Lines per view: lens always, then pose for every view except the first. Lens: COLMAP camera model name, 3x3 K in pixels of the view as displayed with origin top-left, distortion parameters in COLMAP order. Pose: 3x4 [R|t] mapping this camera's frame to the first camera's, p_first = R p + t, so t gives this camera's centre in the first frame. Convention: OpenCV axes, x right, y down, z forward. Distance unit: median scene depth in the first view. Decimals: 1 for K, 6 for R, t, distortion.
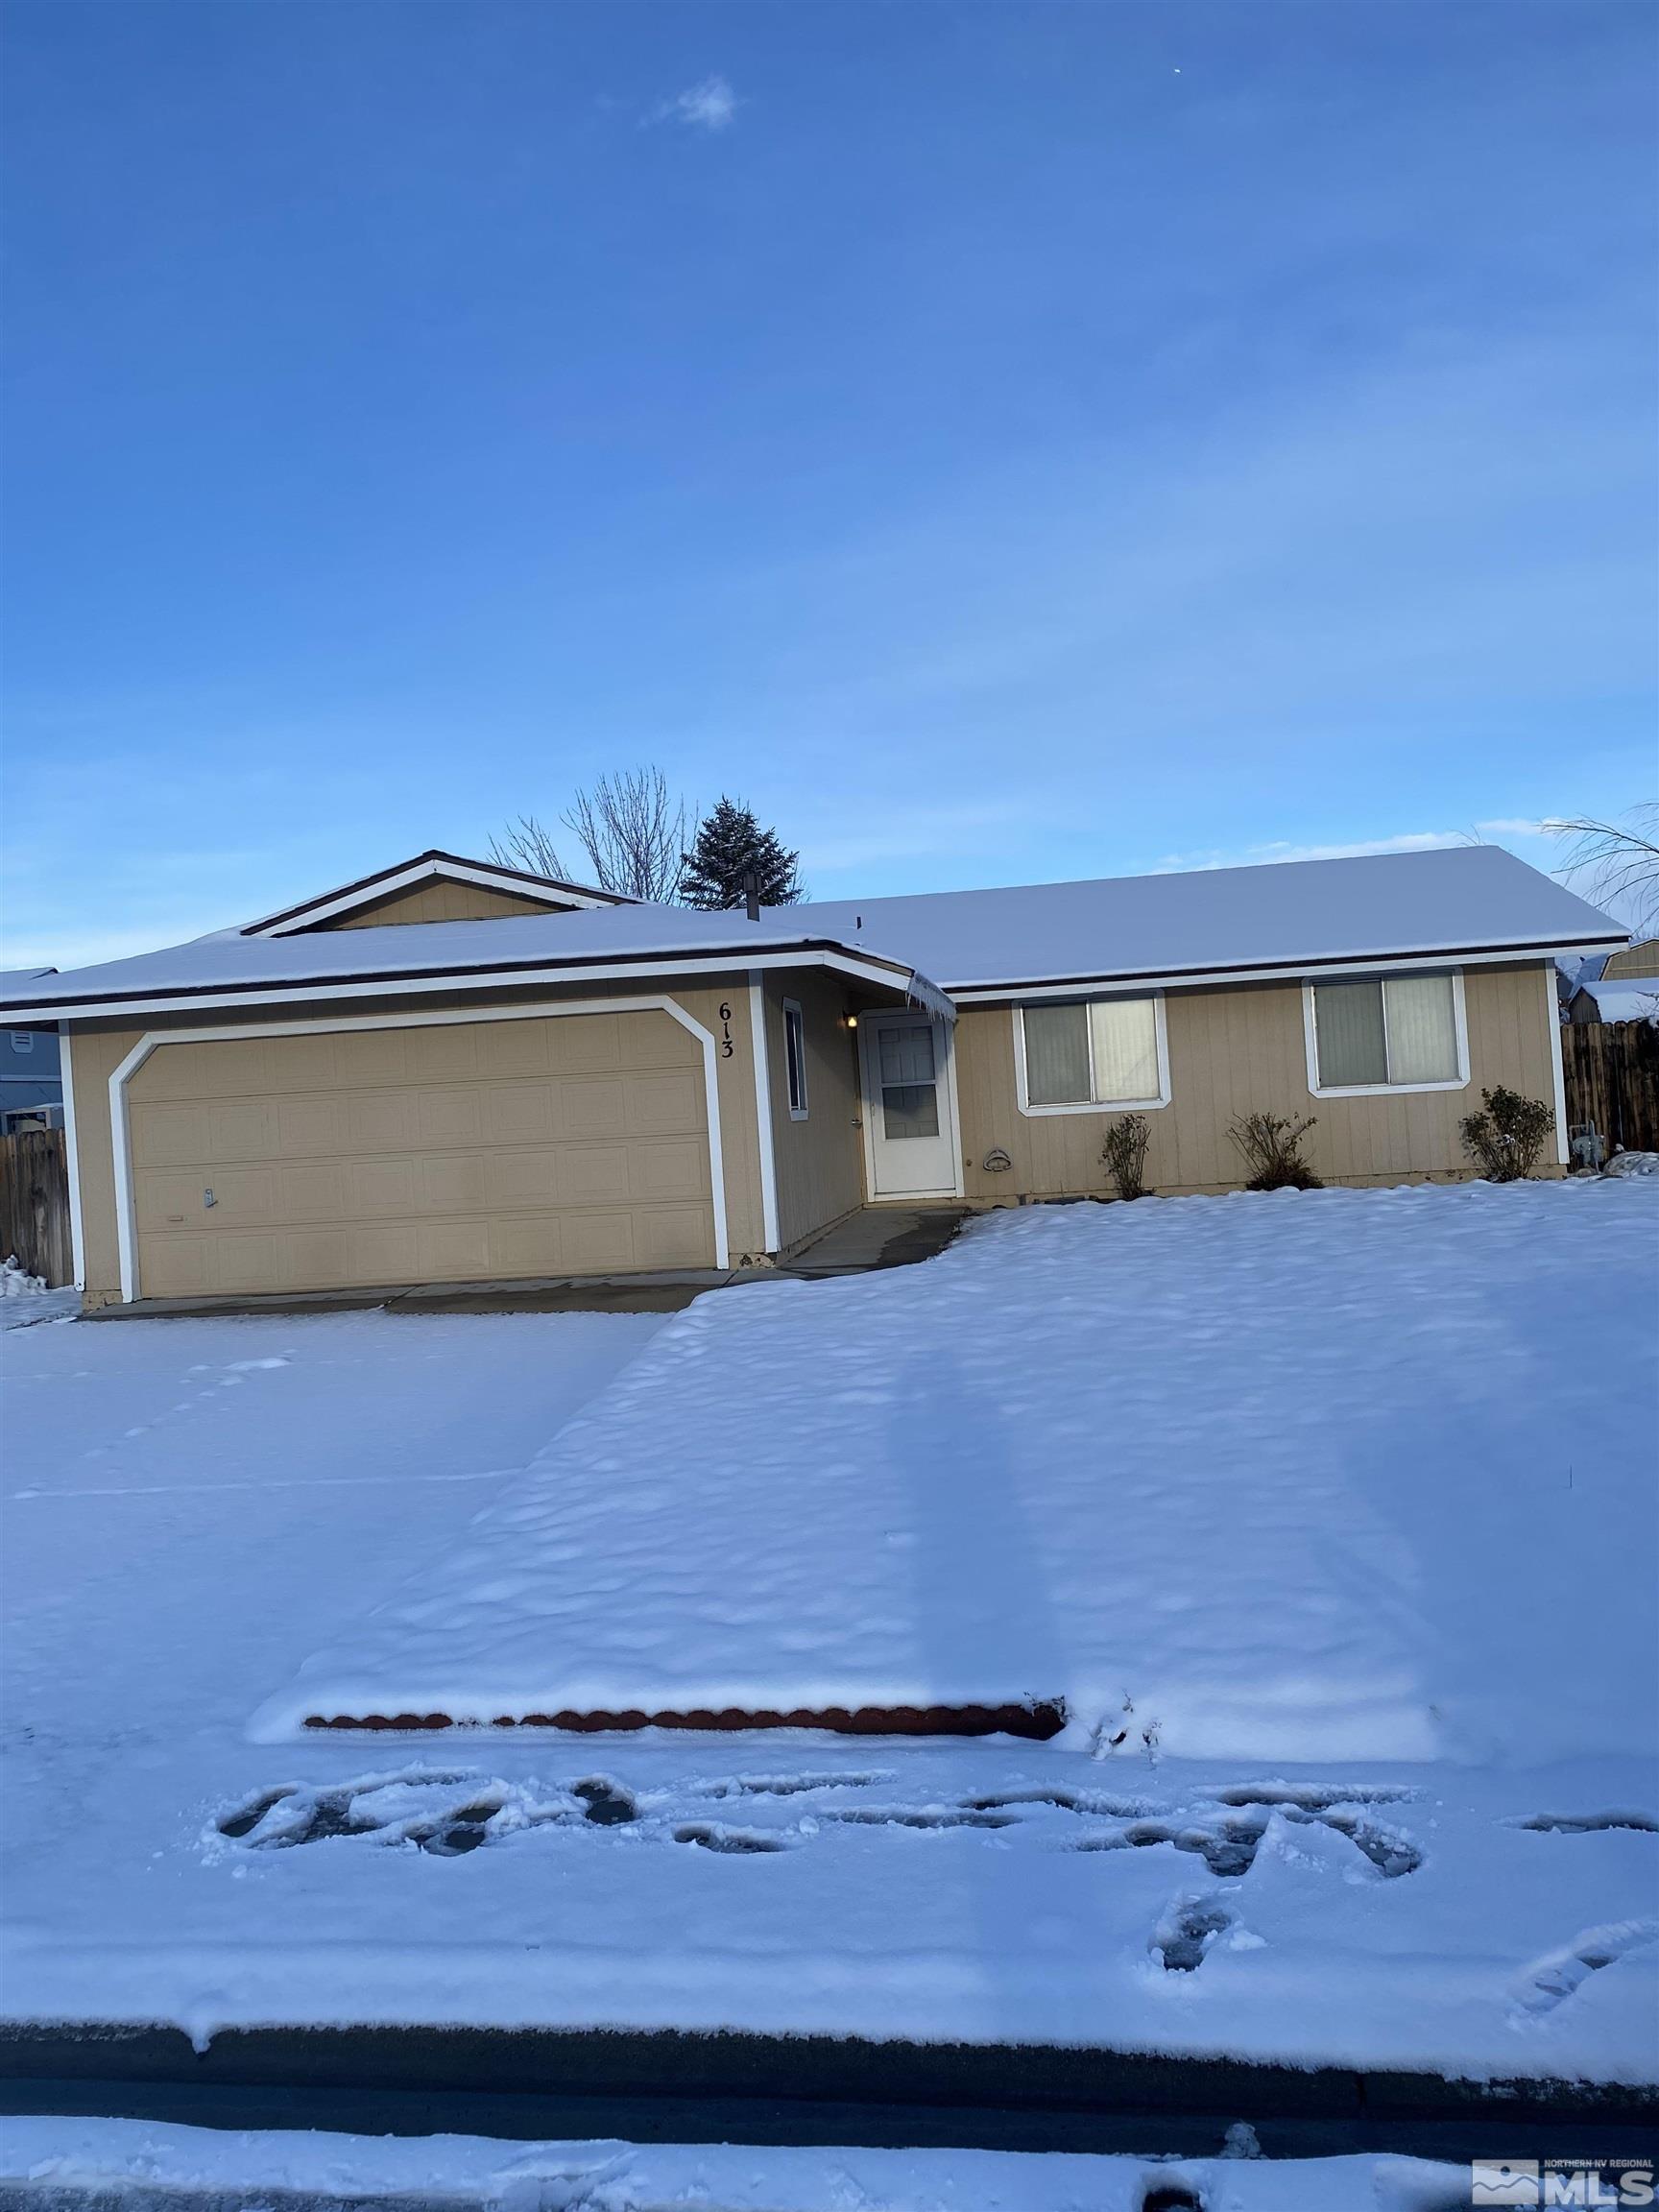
lens RADIAL K [[1665.7, 0, 829.5], [0, 1665.7, 1106.0], [0, 0, 1]] dist [0.064437, -0.066195]
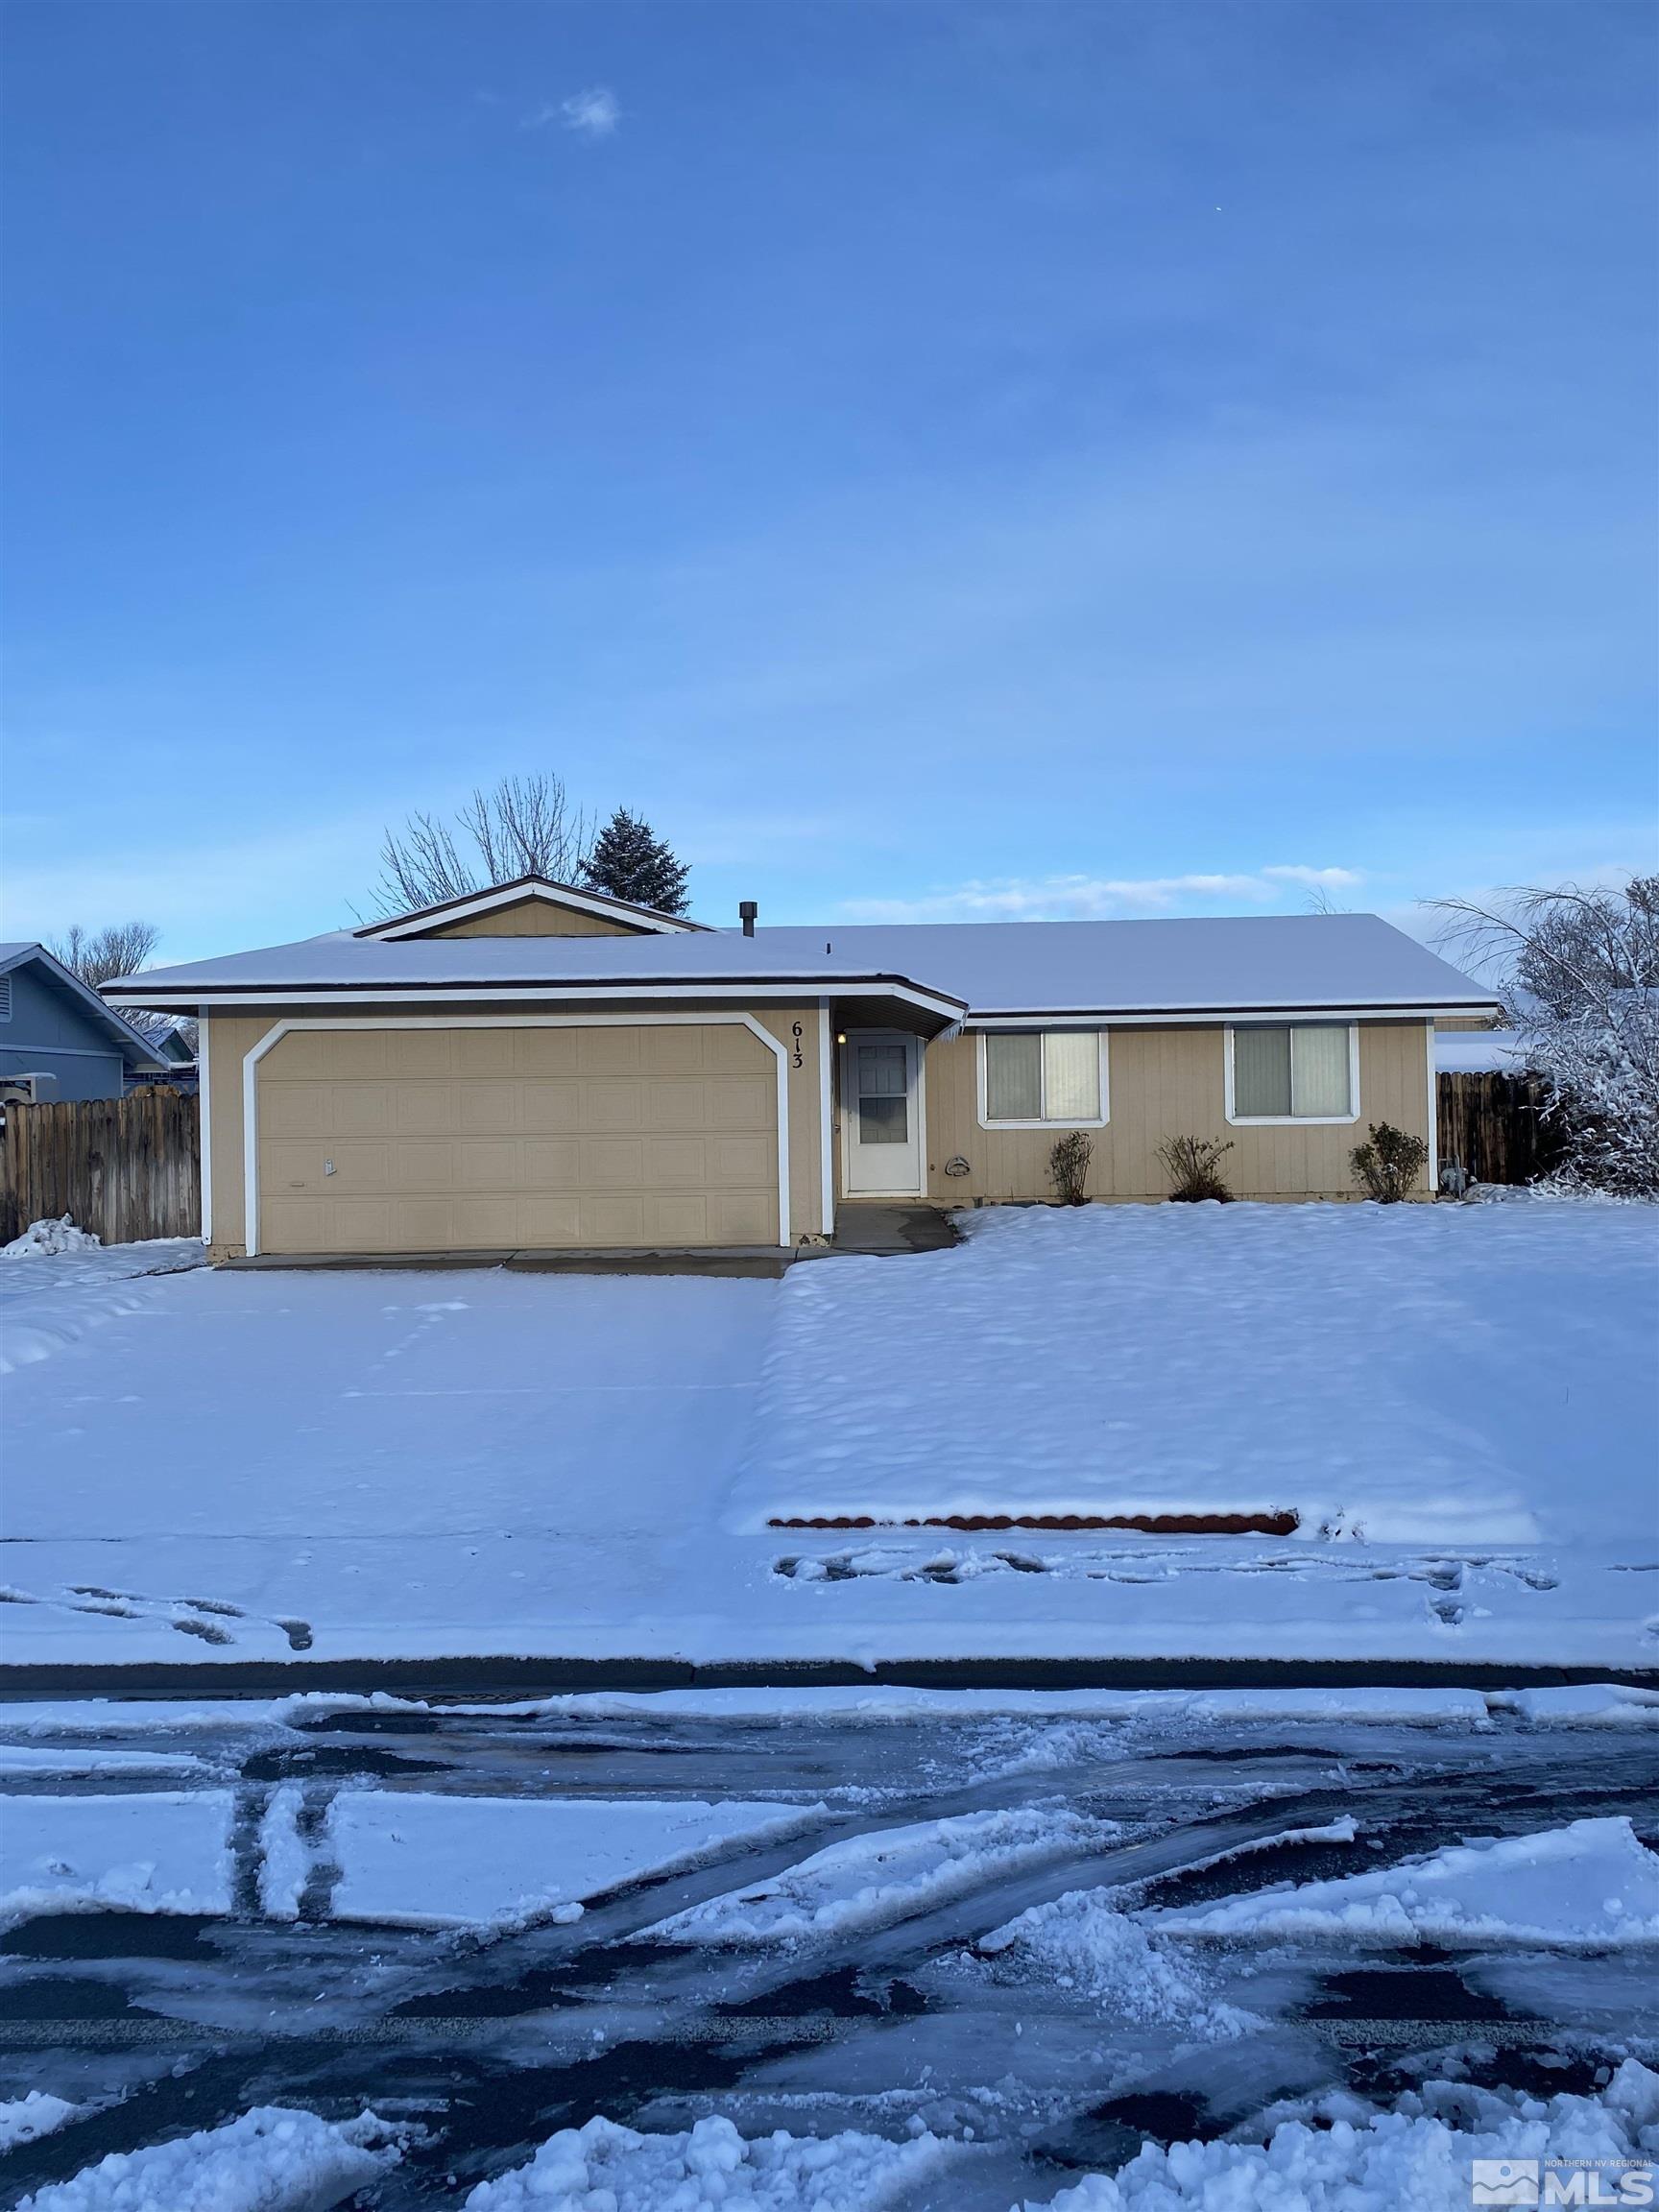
lens RADIAL K [[1698.2, 0, 799.0], [0, 1698.2, 1108.7], [0, 0, 1]] dist [0.086603, -0.117514]
pose [[0.992043, 0.048647, 0.116120, -0.159974], [-0.048410, 0.998816, -0.004861, 0.004436], [-0.116219, -0.000799, 0.993223, -0.159363]]
